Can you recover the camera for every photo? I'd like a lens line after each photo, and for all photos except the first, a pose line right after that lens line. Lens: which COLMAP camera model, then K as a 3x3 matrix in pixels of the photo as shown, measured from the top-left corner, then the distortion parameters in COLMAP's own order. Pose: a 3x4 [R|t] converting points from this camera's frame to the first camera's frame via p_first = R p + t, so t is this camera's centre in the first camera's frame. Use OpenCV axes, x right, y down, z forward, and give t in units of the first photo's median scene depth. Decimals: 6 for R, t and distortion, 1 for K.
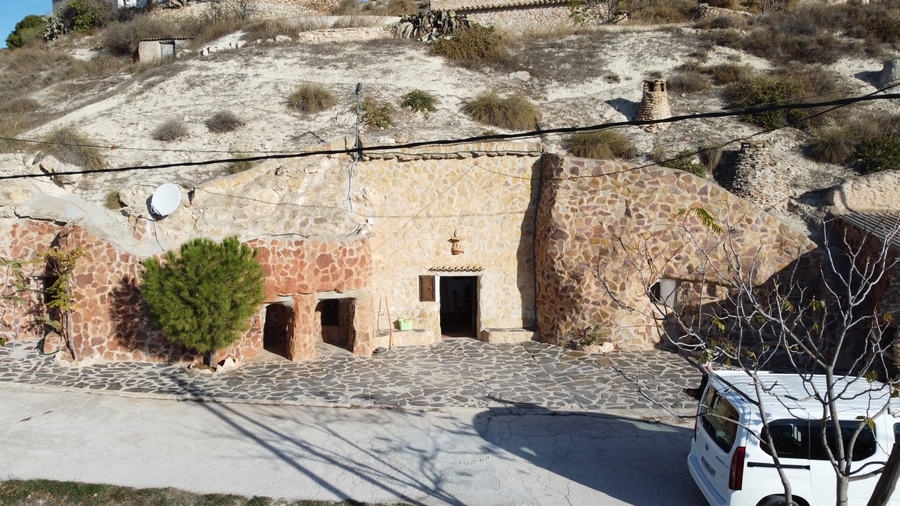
lens RADIAL K [[650.4, 0, 449.9], [0, 650.4, 253.2], [0, 0, 1]] dist [-0.004824, 0.007401]
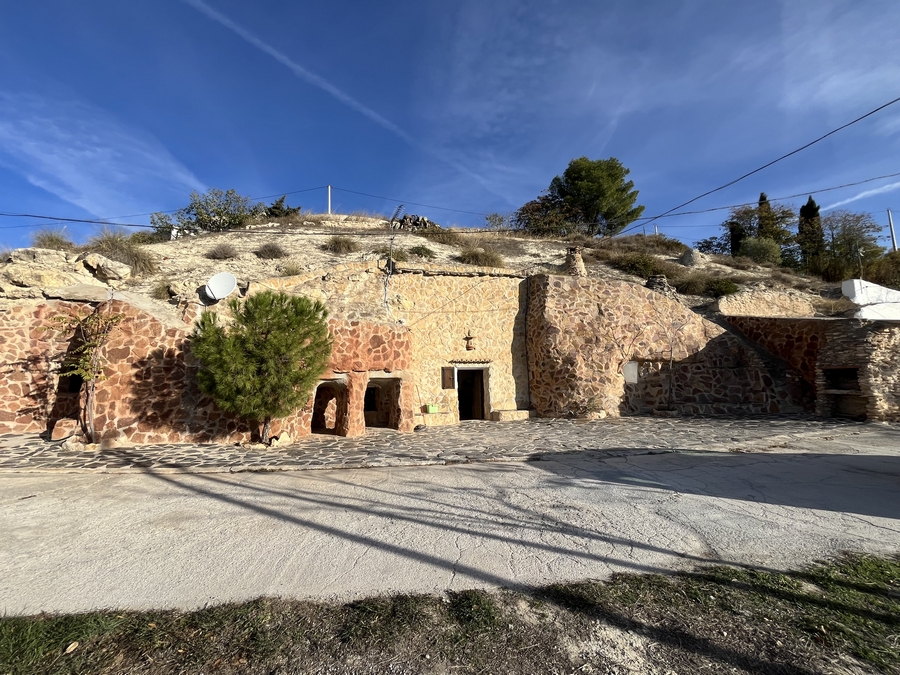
lens RADIAL K [[360.3, 0, 451.0], [0, 360.3, 336.7], [0, 0, 1]] dist [-0.001636, -0.000807]
pose [[0.976075, 0.003066, 0.217413, -0.195669], [0.042009, 0.978402, -0.202398, 0.127769], [-0.213337, 0.206688, 0.954865, 0.374299]]
